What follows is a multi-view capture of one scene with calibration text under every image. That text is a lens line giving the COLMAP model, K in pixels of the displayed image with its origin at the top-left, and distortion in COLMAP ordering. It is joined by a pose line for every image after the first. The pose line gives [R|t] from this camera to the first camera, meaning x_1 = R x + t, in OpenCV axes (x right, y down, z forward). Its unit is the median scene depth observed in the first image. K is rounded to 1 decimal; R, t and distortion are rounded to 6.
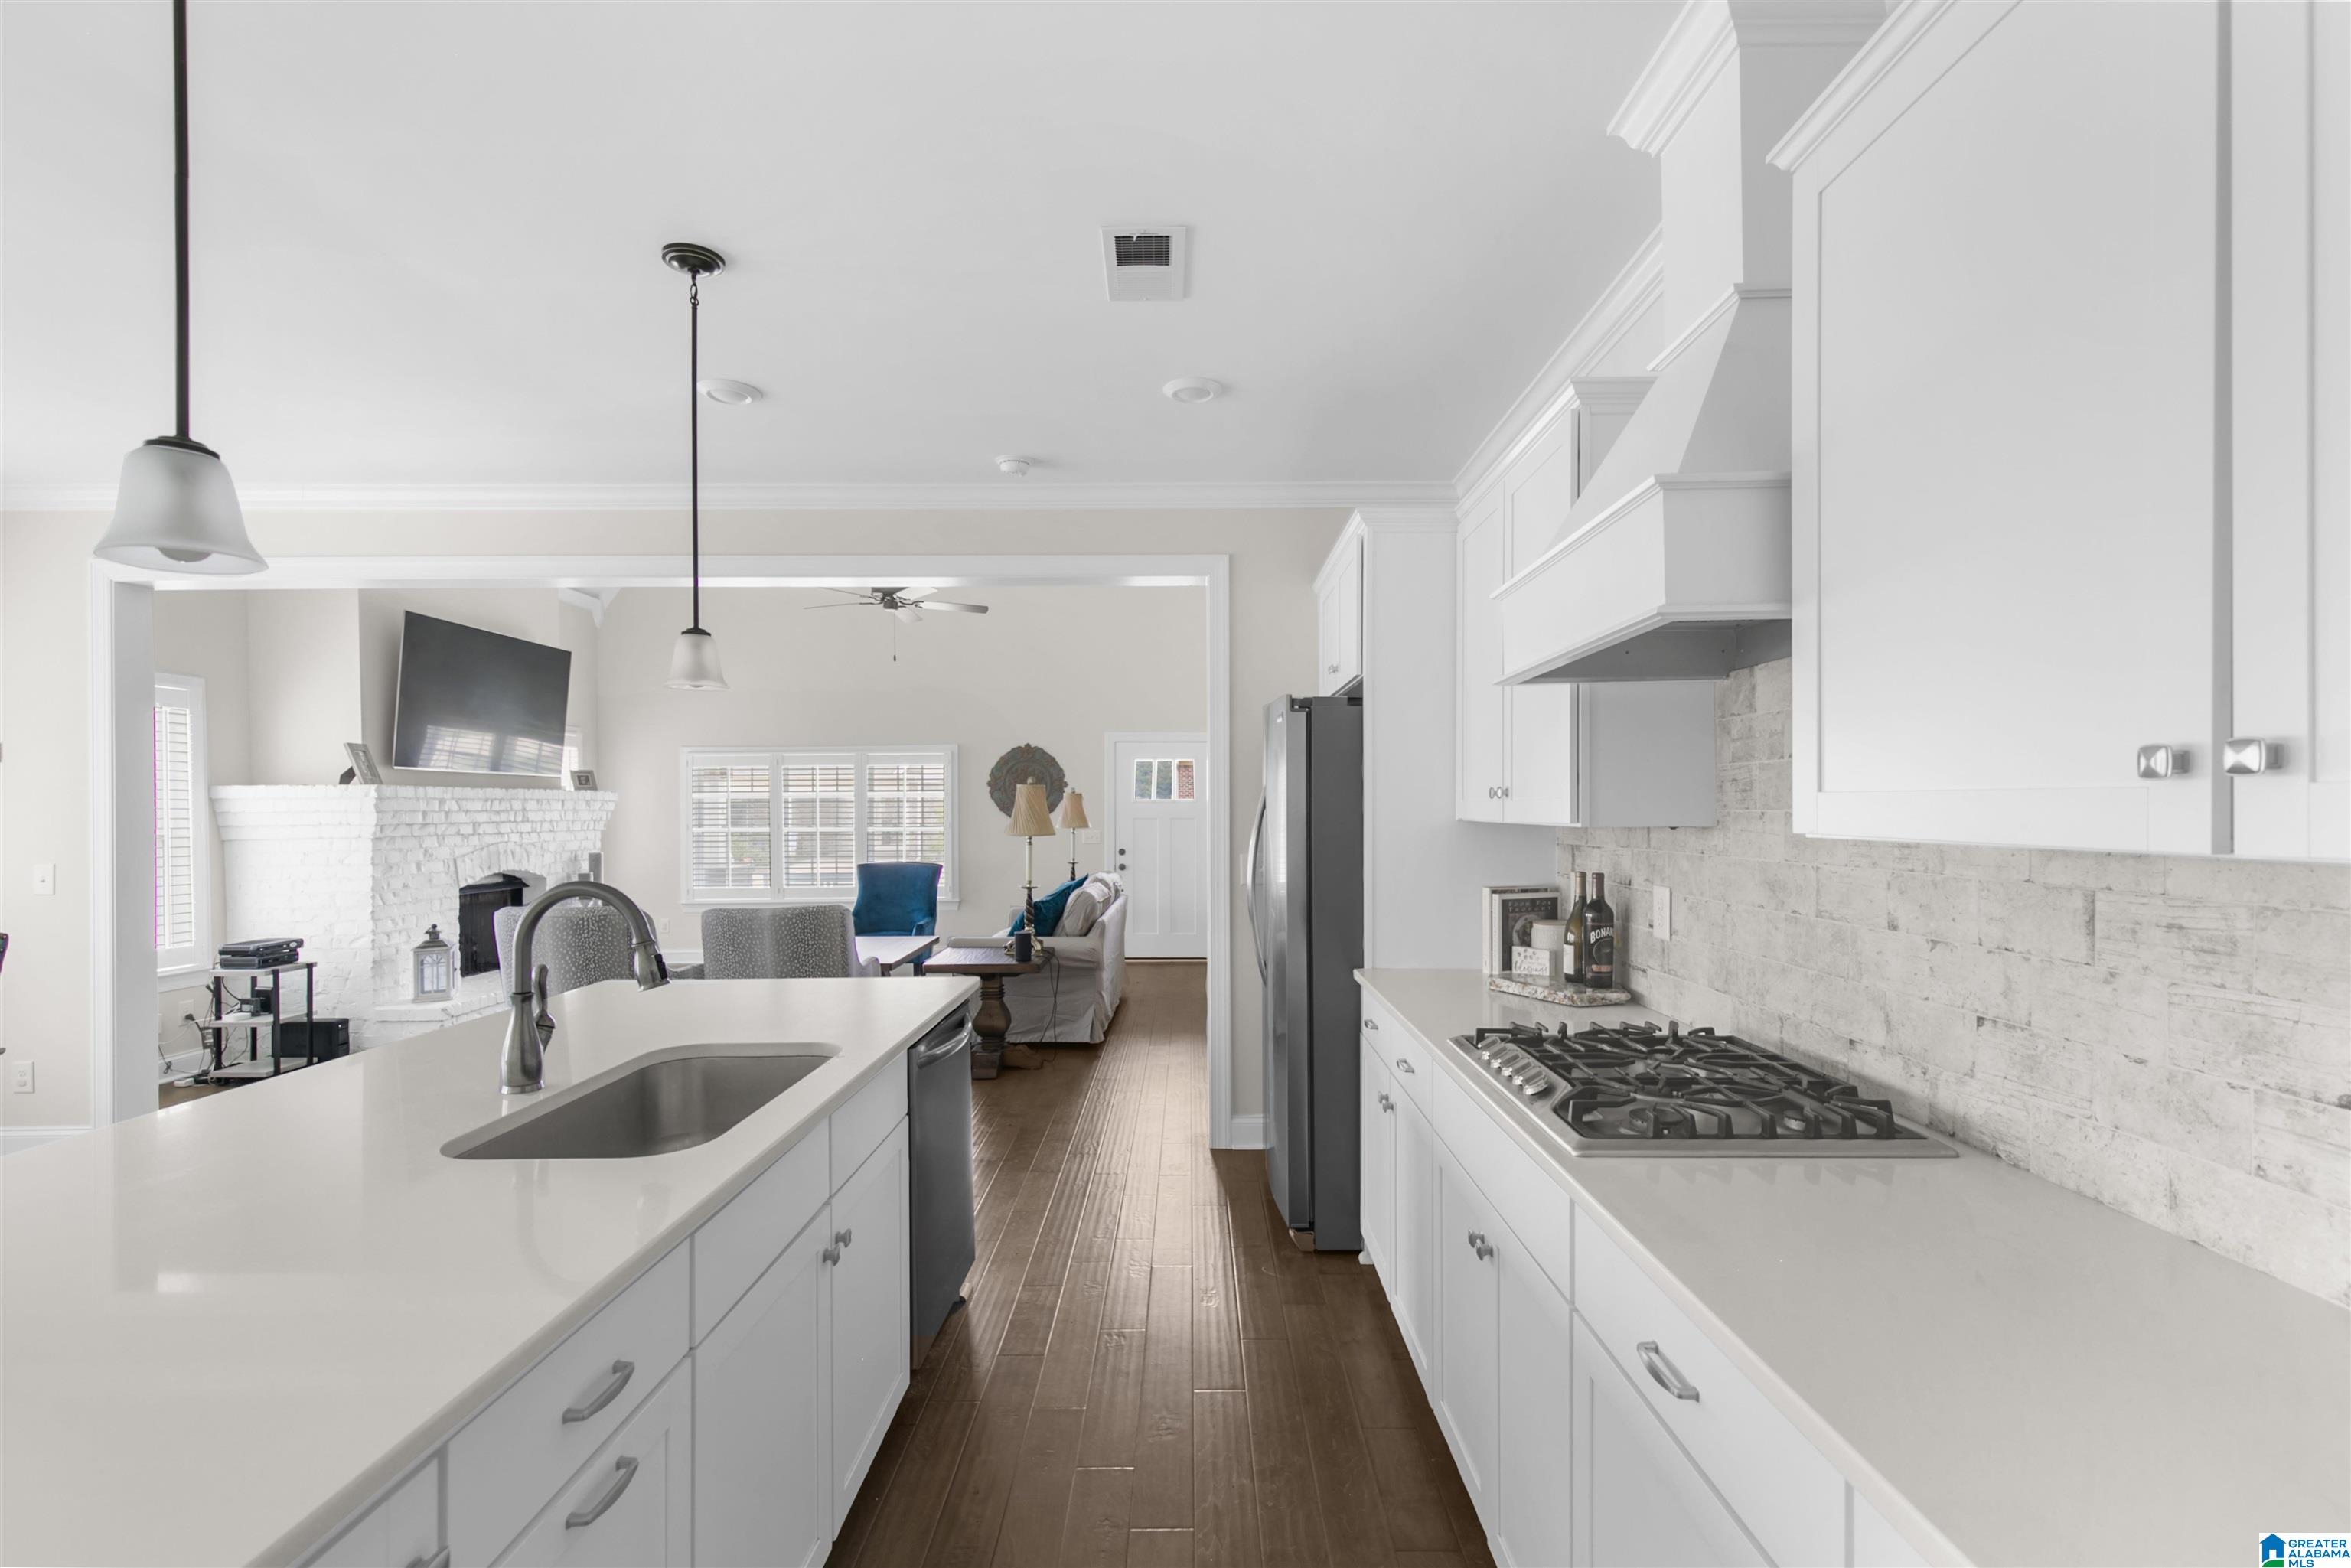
lens RADIAL K [[1060.6, 0, 1190.7], [0, 1060.6, 805.1], [0, 0, 1]] dist [0.003114, 0.000108]
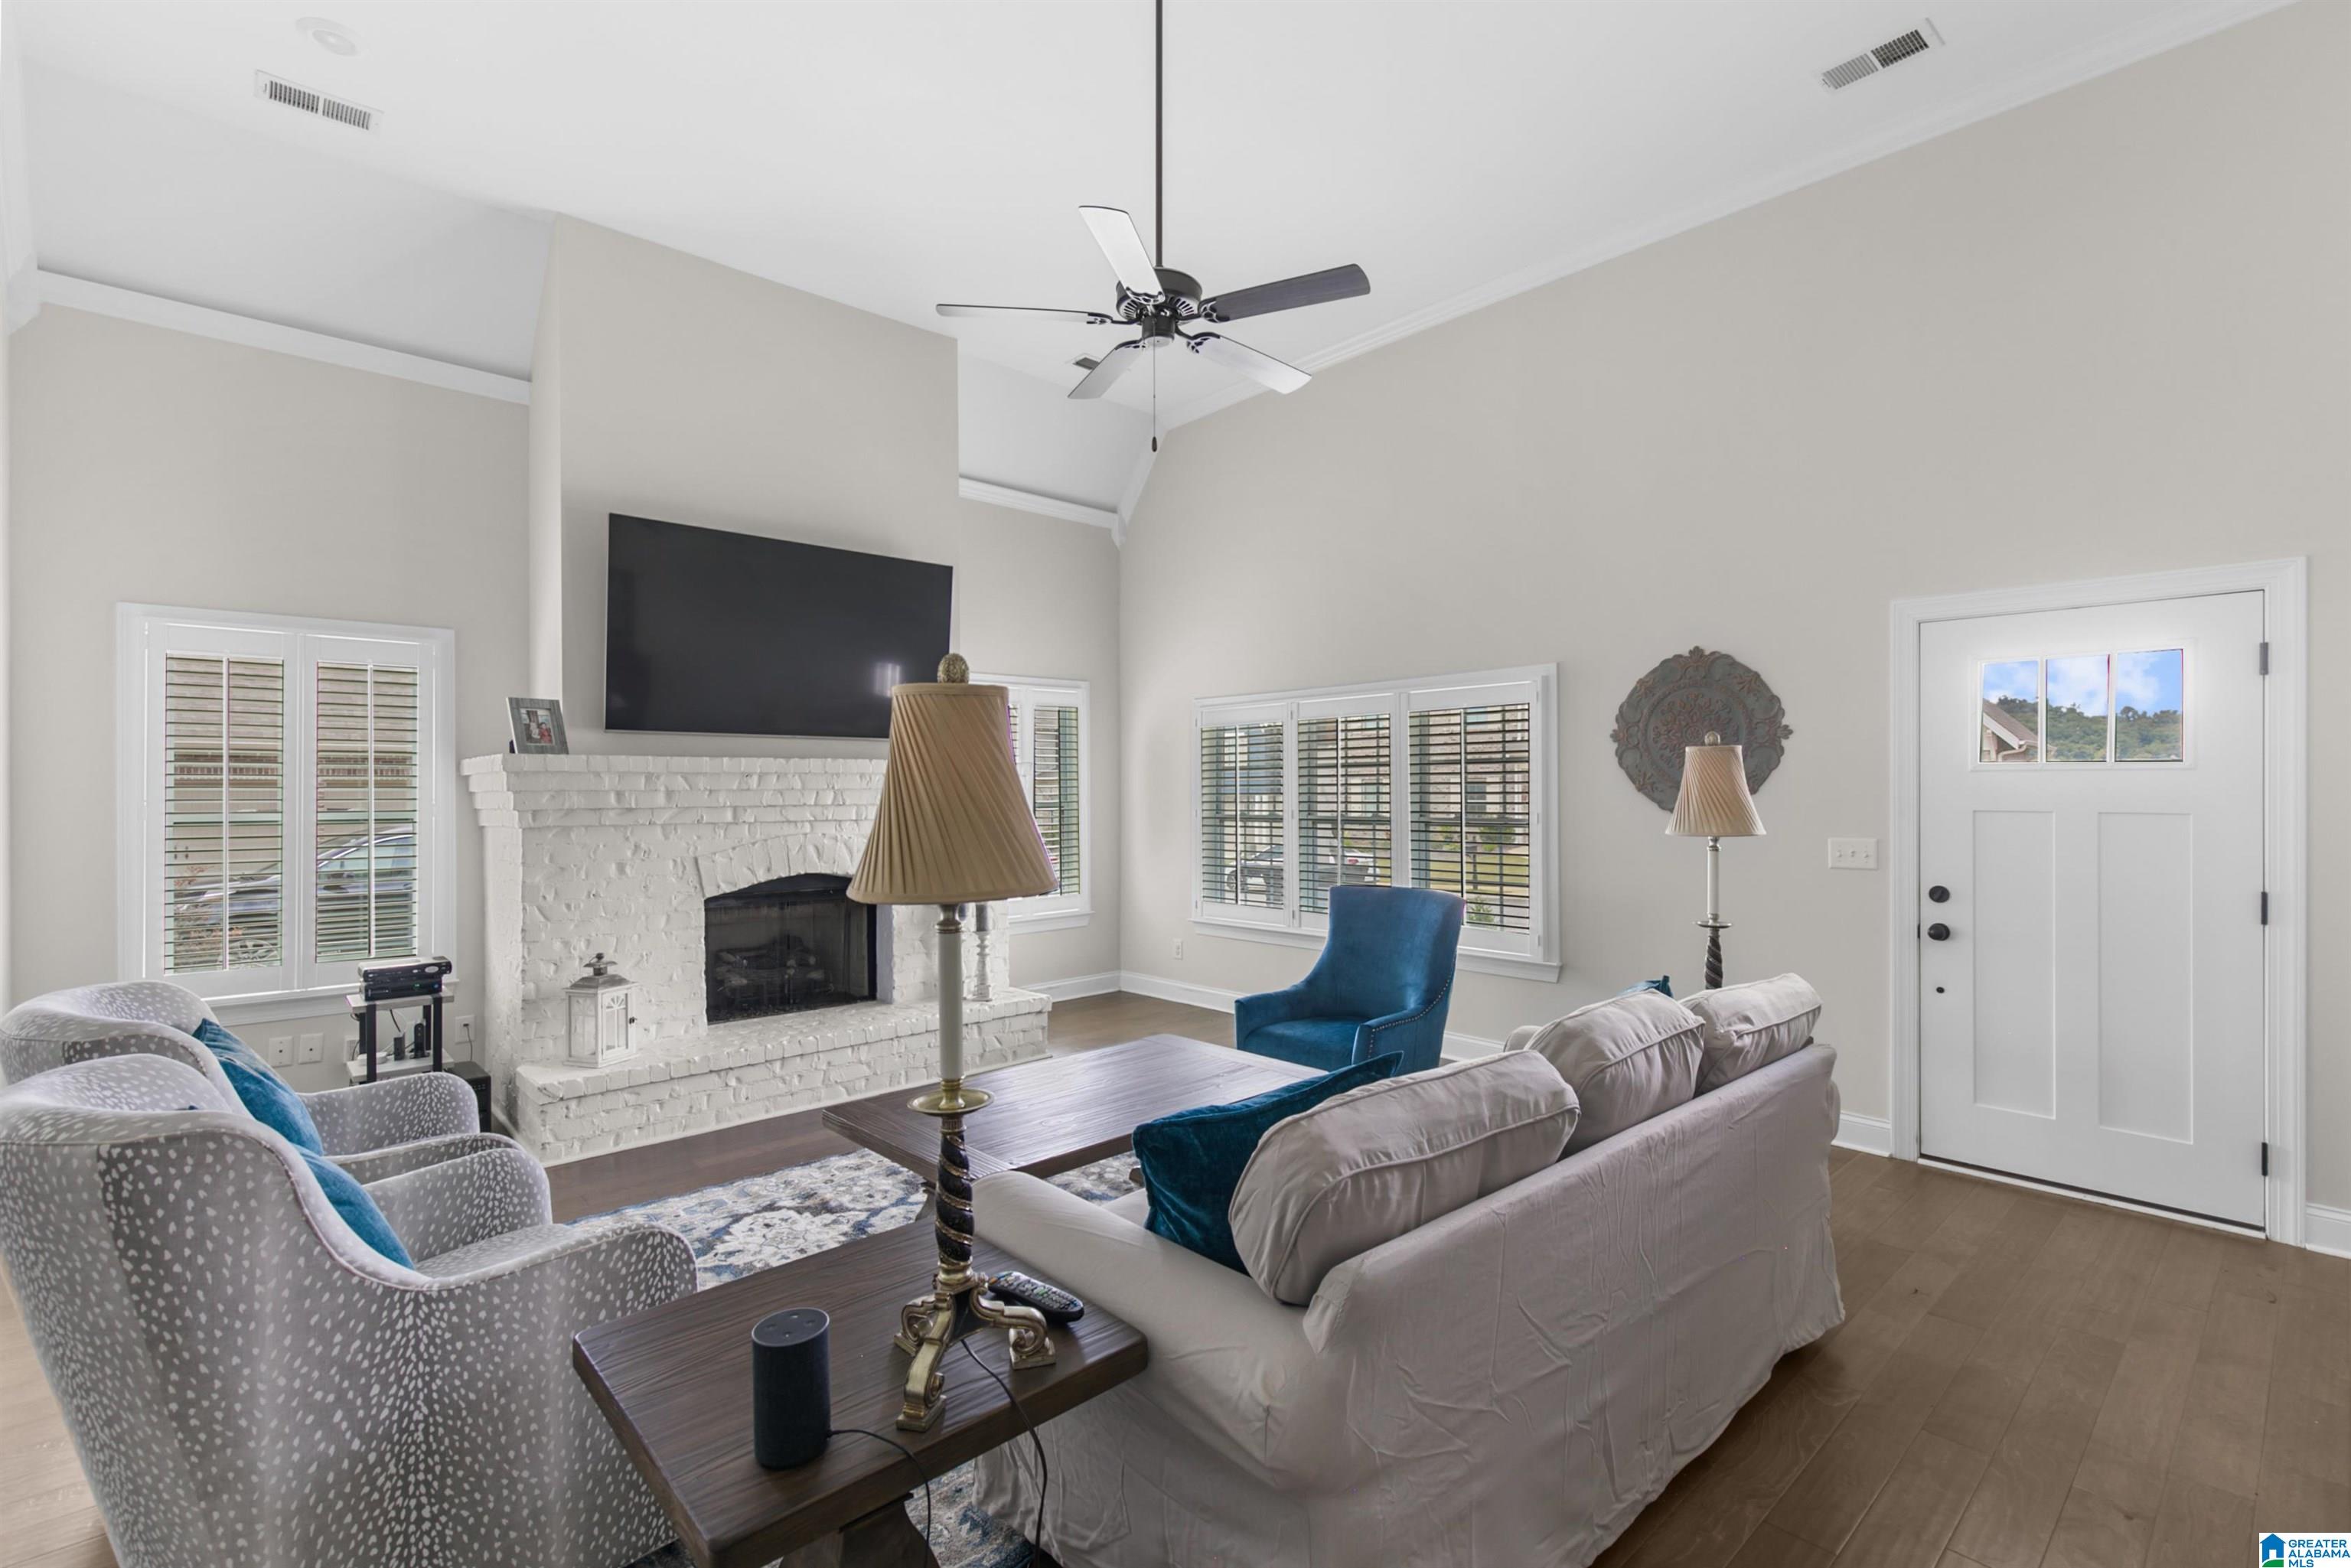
lens RADIAL K [[1060.6, 0, 1190.7], [0, 1060.6, 805.1], [0, 0, 1]] dist [0.003114, 0.000108]
pose [[0.675688, 0.009696, -0.737124, 0.066463], [0.002617, 0.999876, 0.015551, 0.005734], [0.737183, -0.012437, 0.675578, 0.864606]]
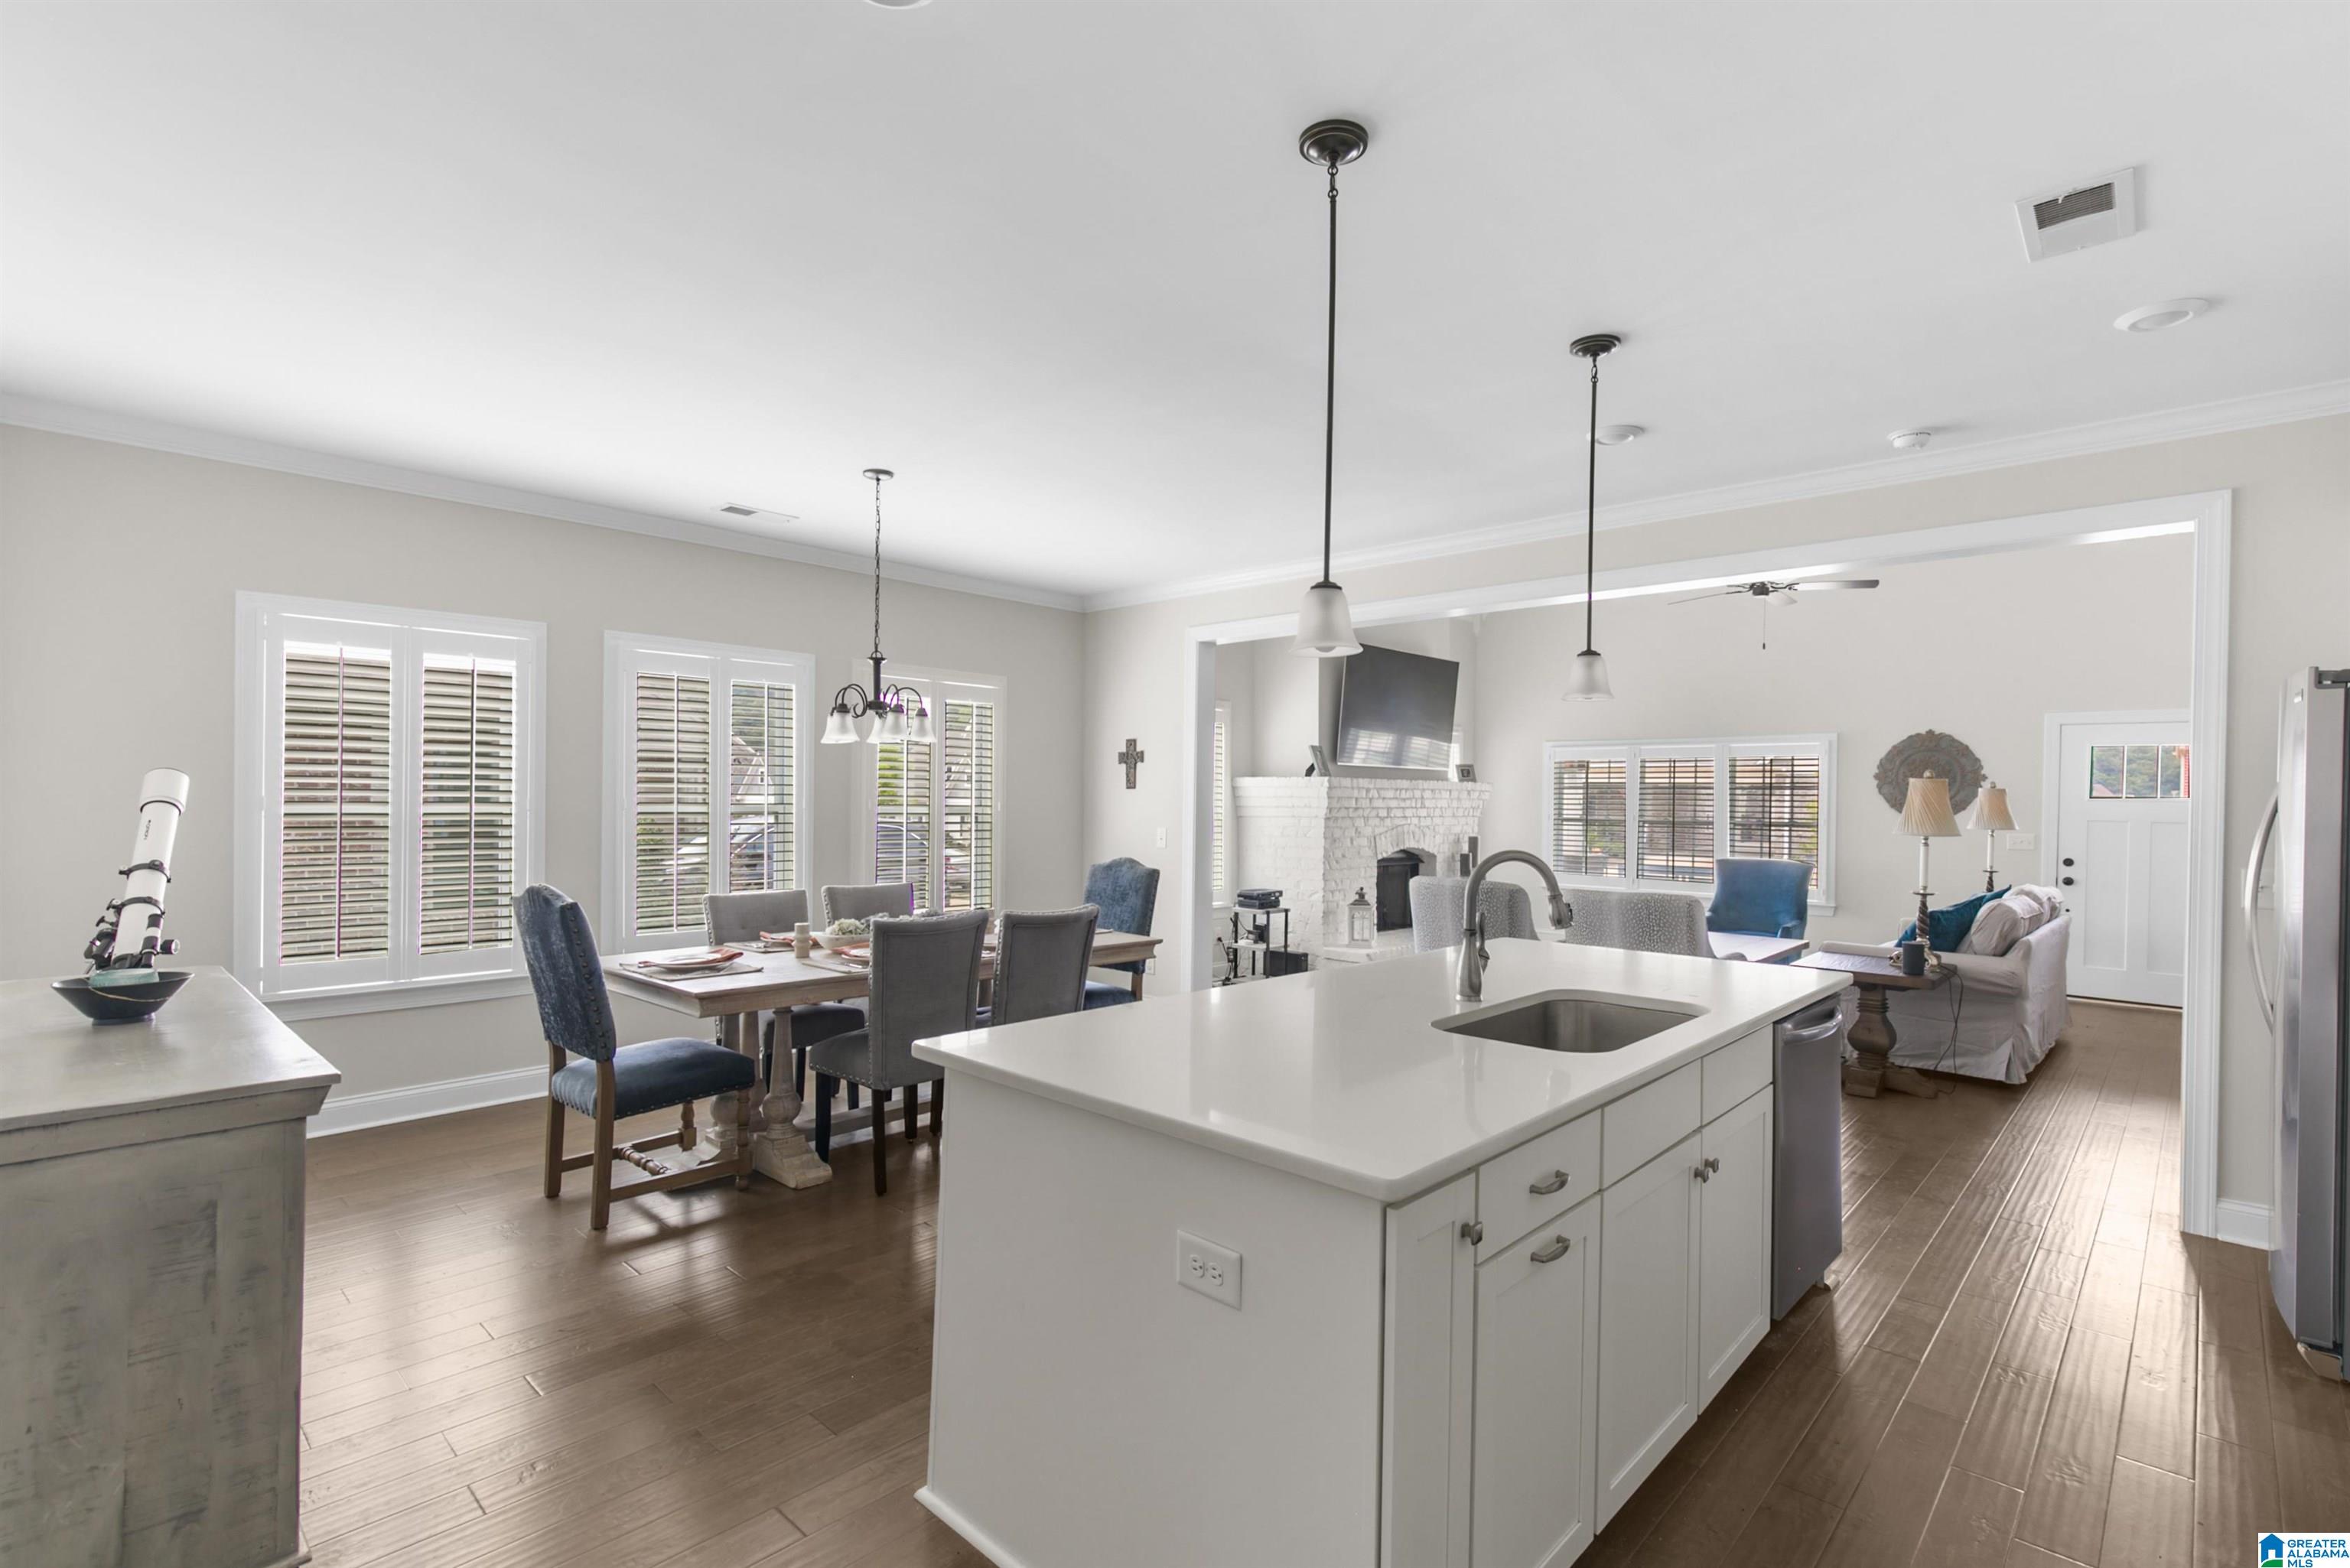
lens RADIAL K [[1078.7, 0, 1186.9], [0, 1078.7, 804.6], [0, 0, 1]] dist [0.002085, -0.000153]
pose [[0.725908, 0.020133, -0.687497, 0.019823], [-0.015195, 0.999797, 0.013235, 0.000040], [0.687624, 0.000839, 0.726066, -0.081517]]
